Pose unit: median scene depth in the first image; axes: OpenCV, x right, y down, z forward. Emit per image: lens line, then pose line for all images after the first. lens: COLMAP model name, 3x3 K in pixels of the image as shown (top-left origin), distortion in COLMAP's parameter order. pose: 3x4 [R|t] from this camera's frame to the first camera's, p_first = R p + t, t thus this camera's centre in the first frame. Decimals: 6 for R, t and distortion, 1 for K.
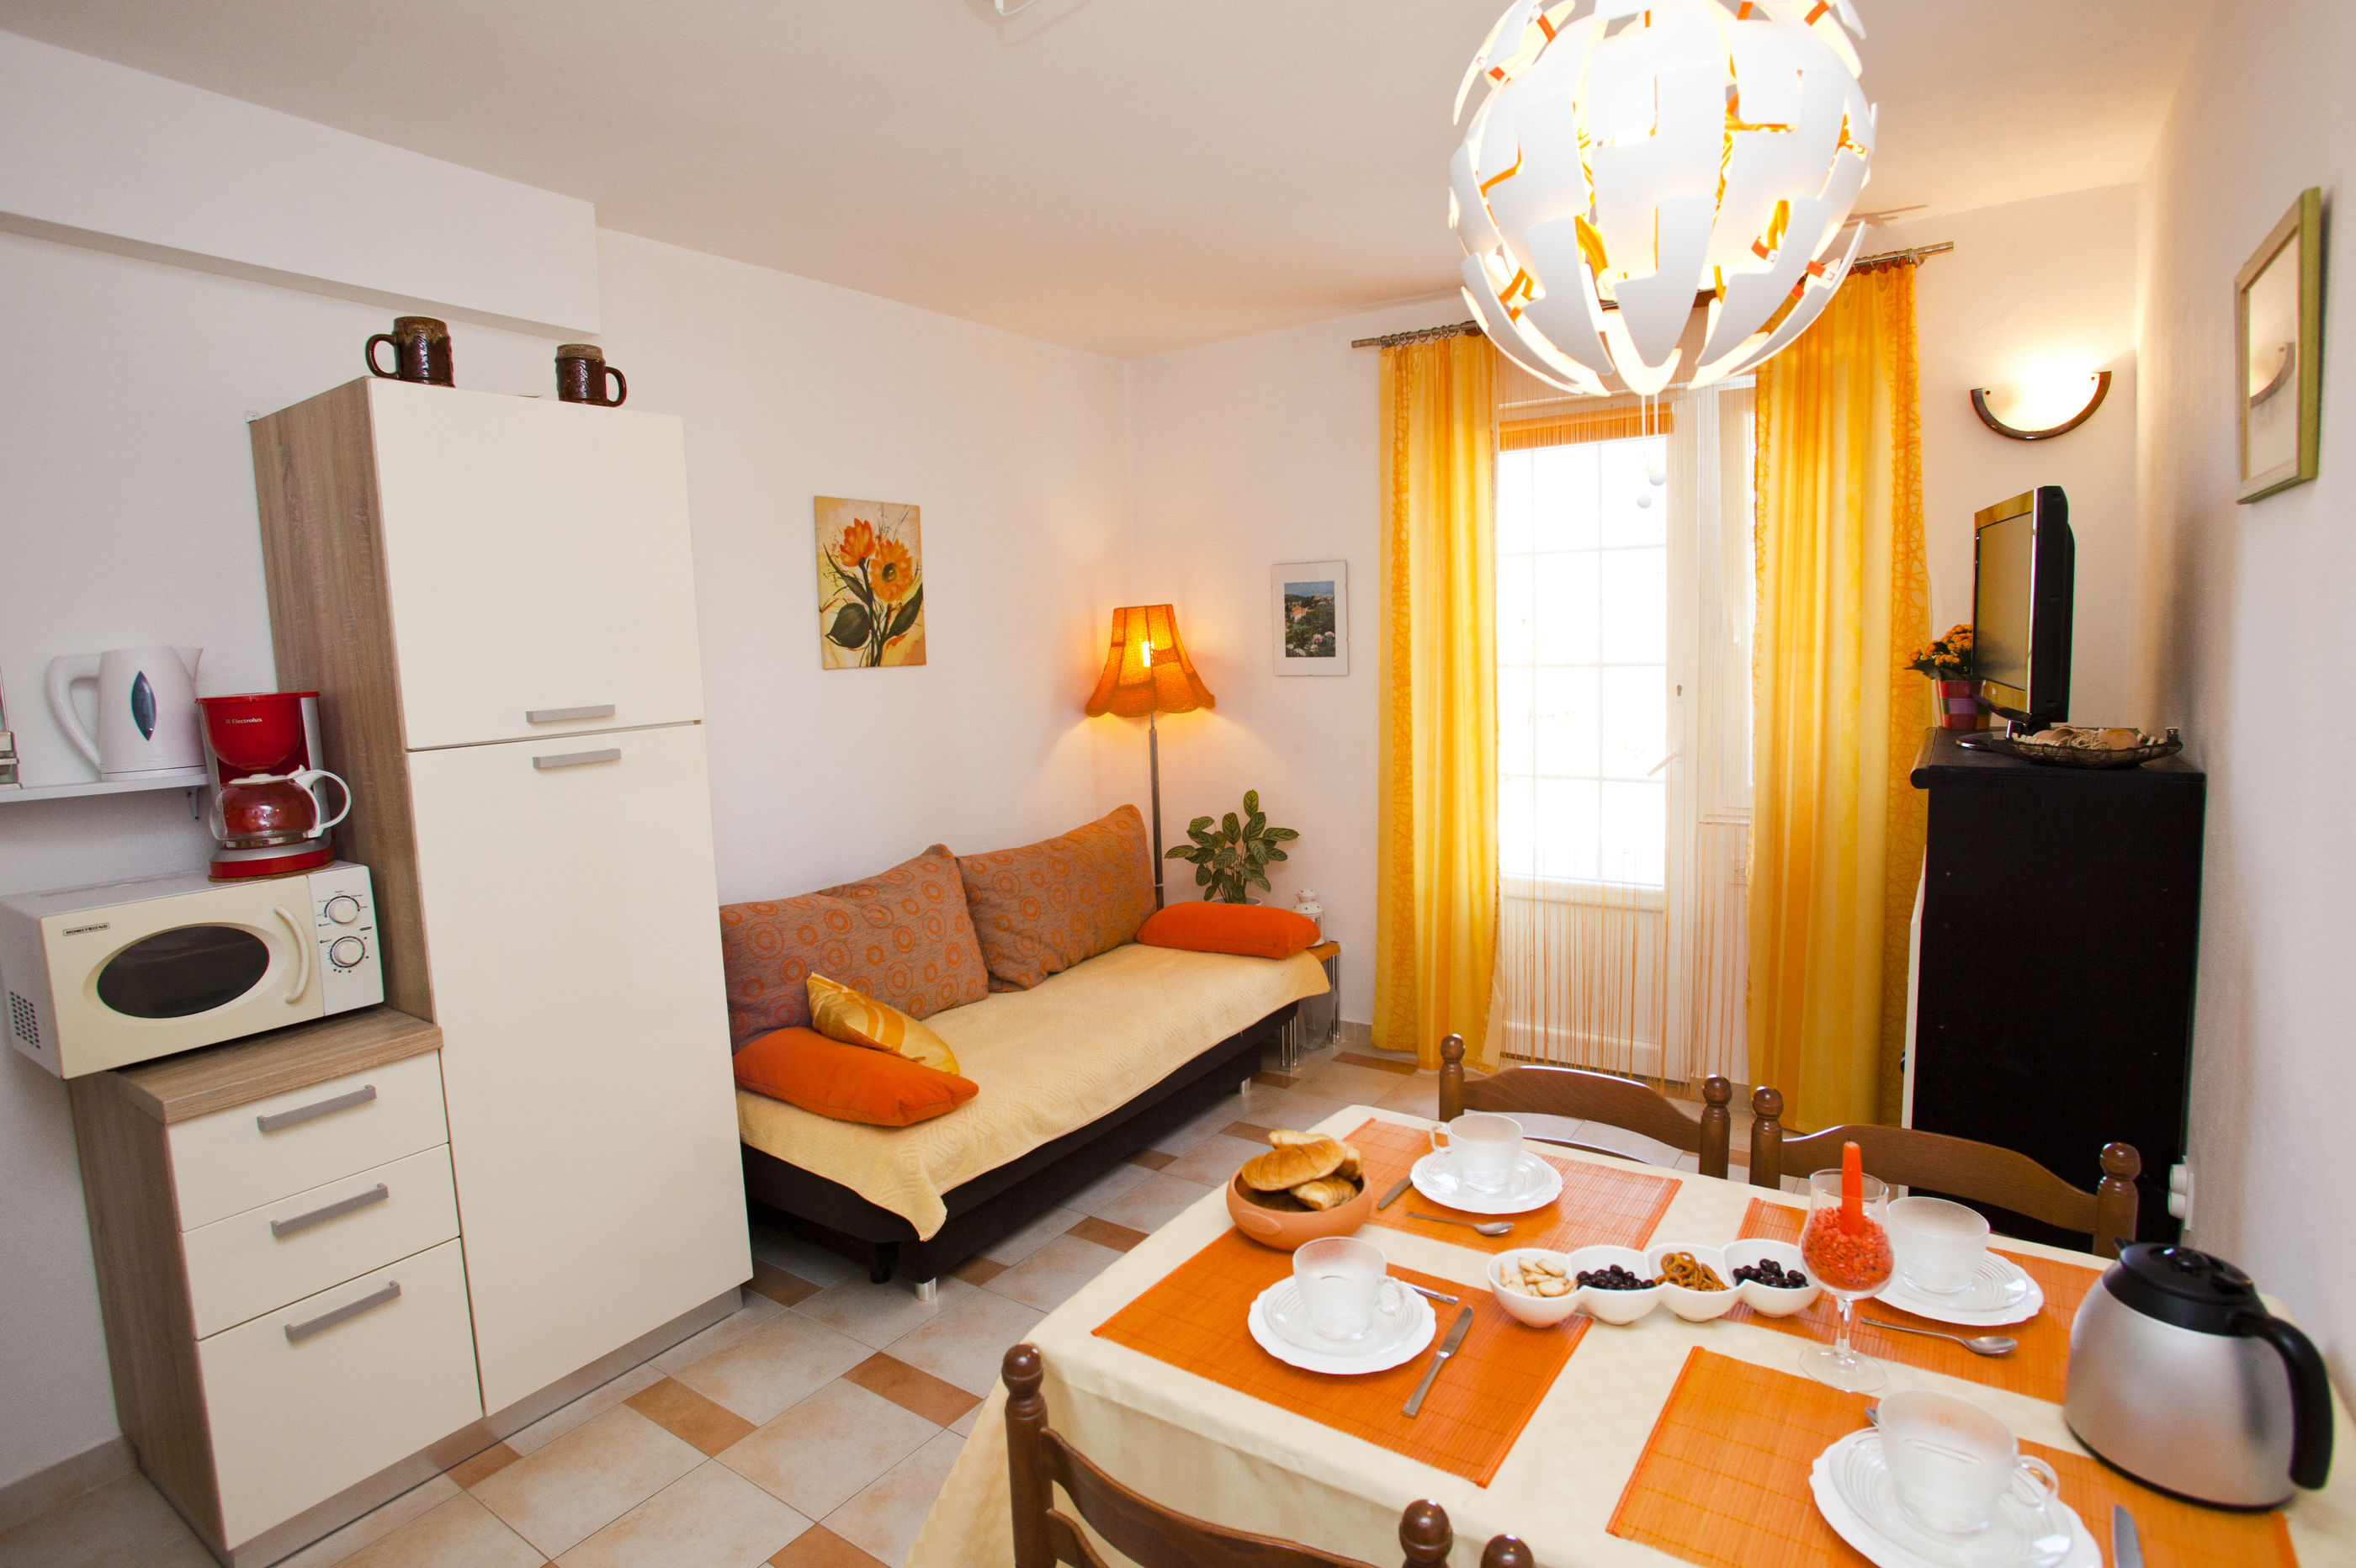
lens RADIAL K [[1148.3, 0, 1195.9], [0, 1148.3, 785.7], [0, 0, 1]] dist [0.000632, 0.000923]
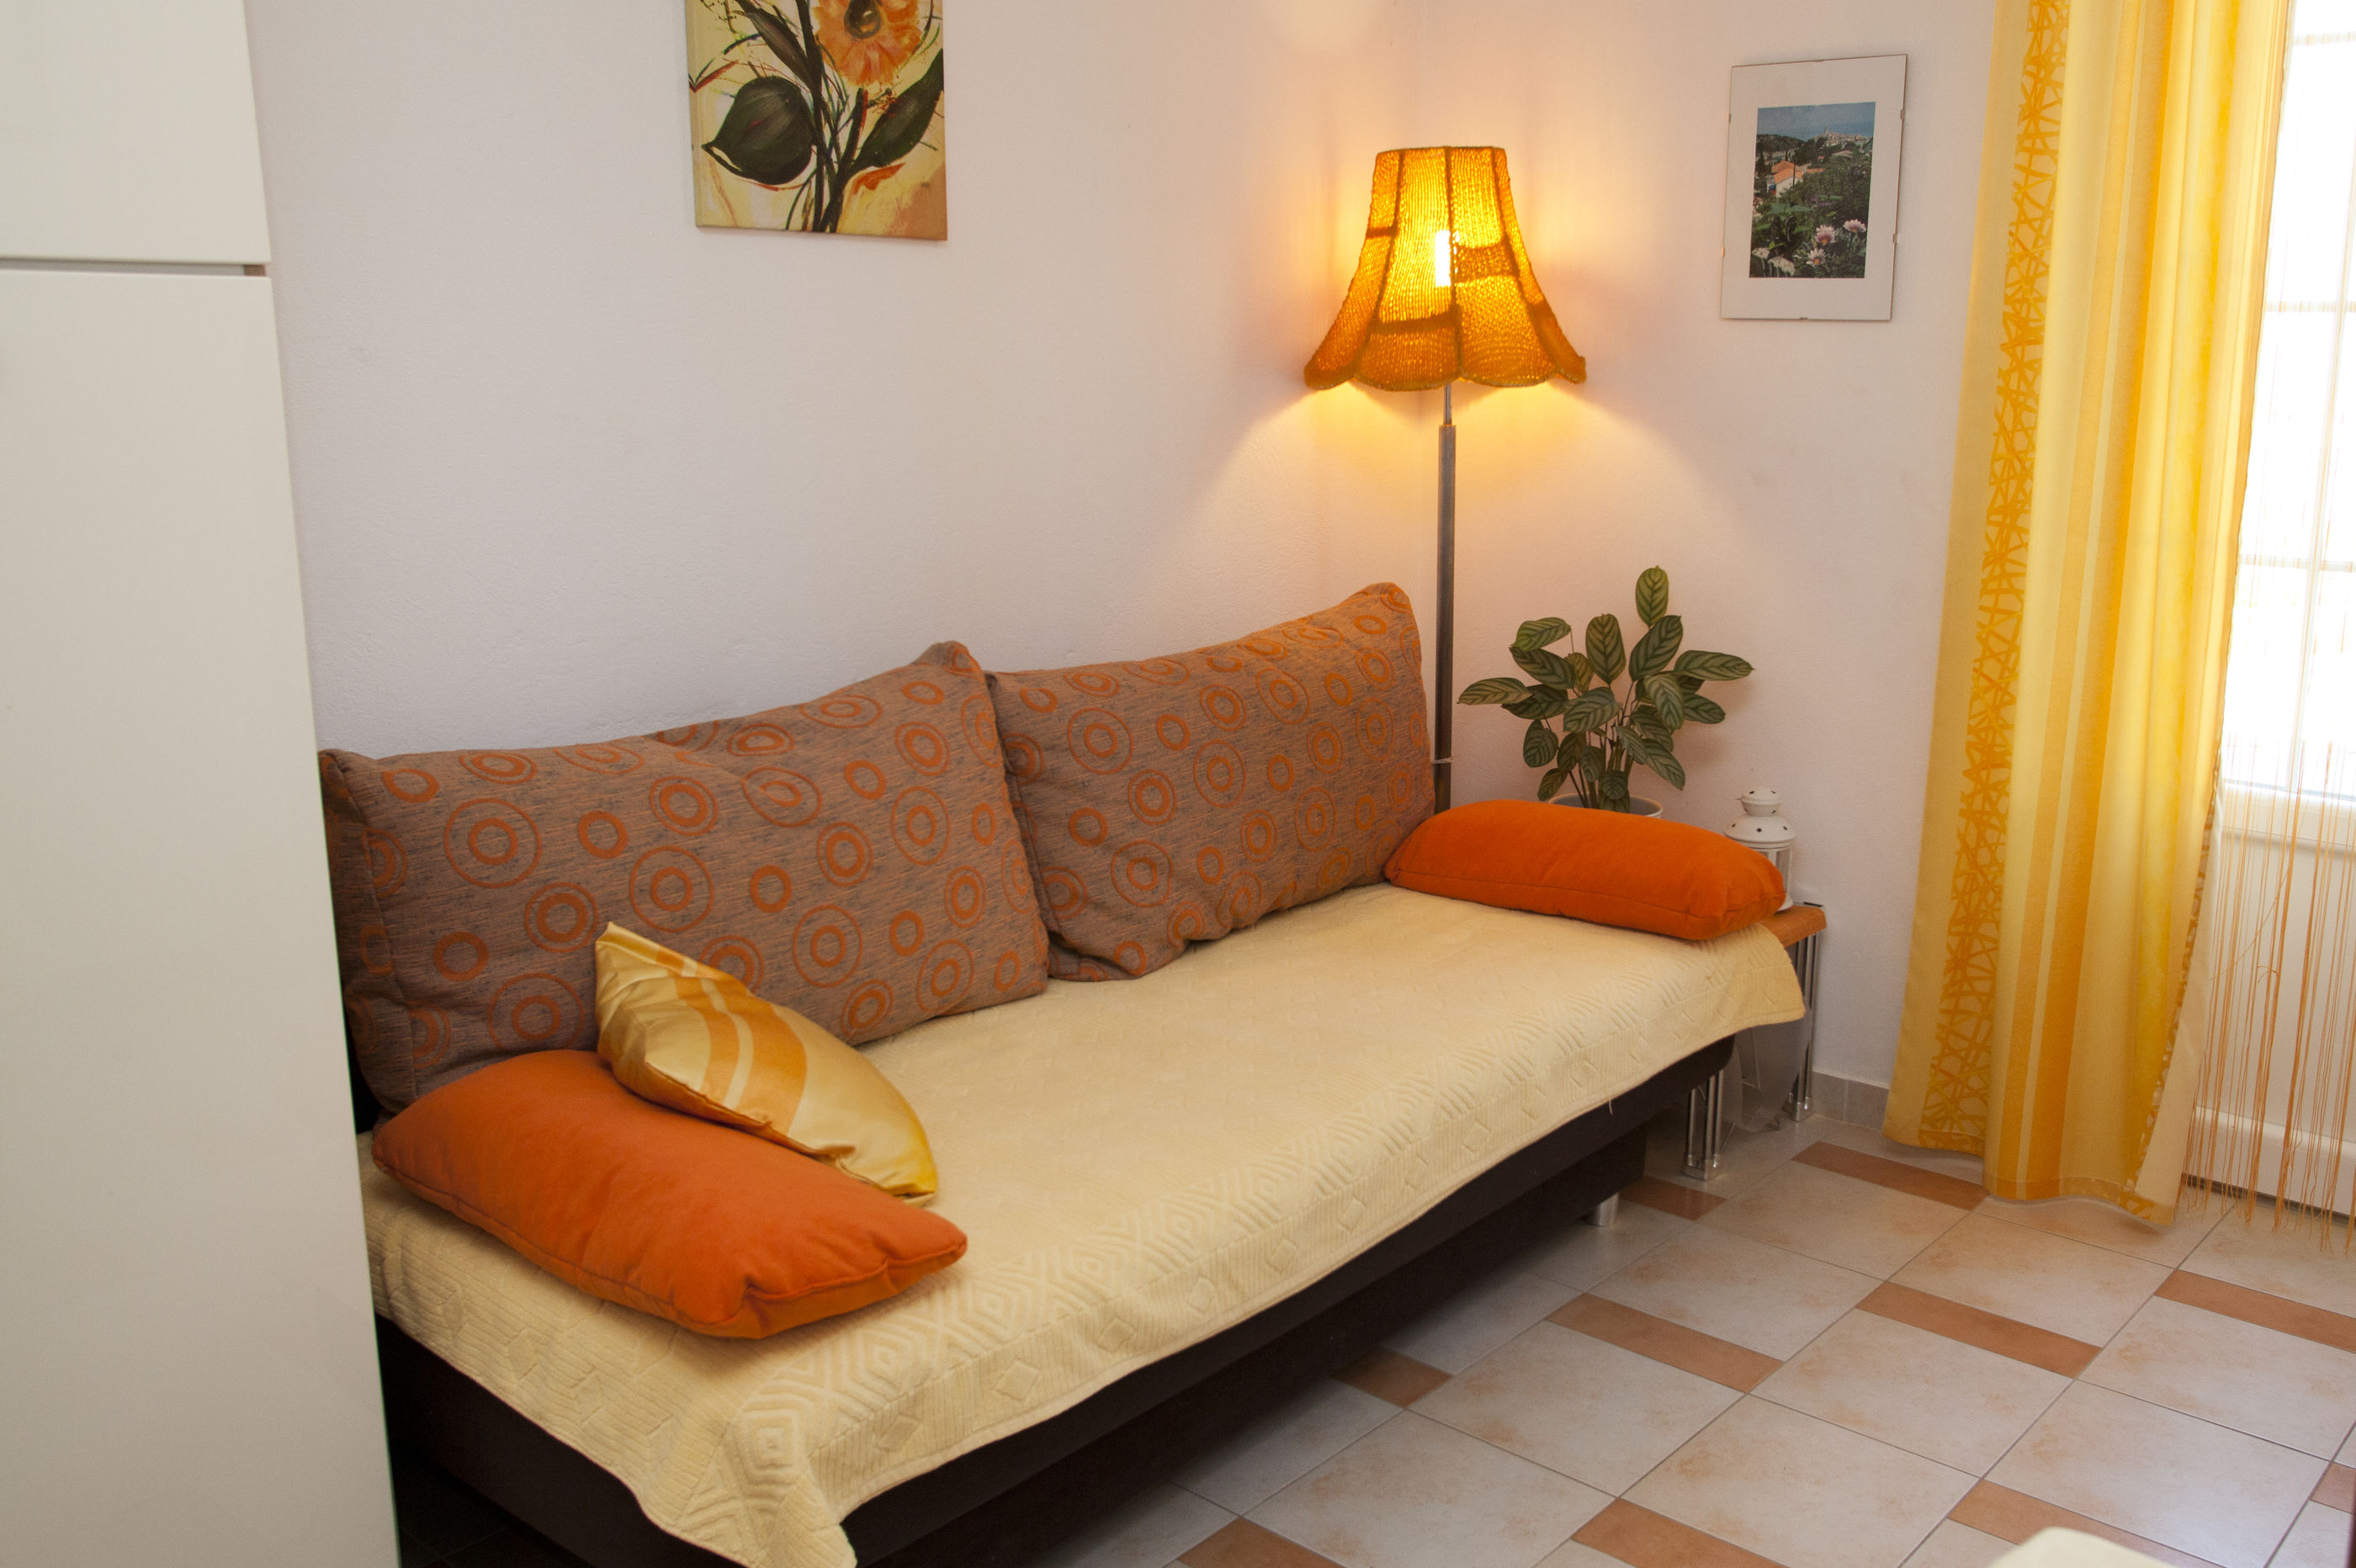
lens RADIAL K [[2097.9, 0, 1197.1], [0, 2097.9, 787.3], [0, 0, 1]] dist [-0.066125, 0.013080]
pose [[0.987647, 0.060472, -0.144556, -0.007825], [-0.045261, 0.993304, 0.106292, 0.013361], [0.150016, -0.098436, 0.983771, 0.174171]]
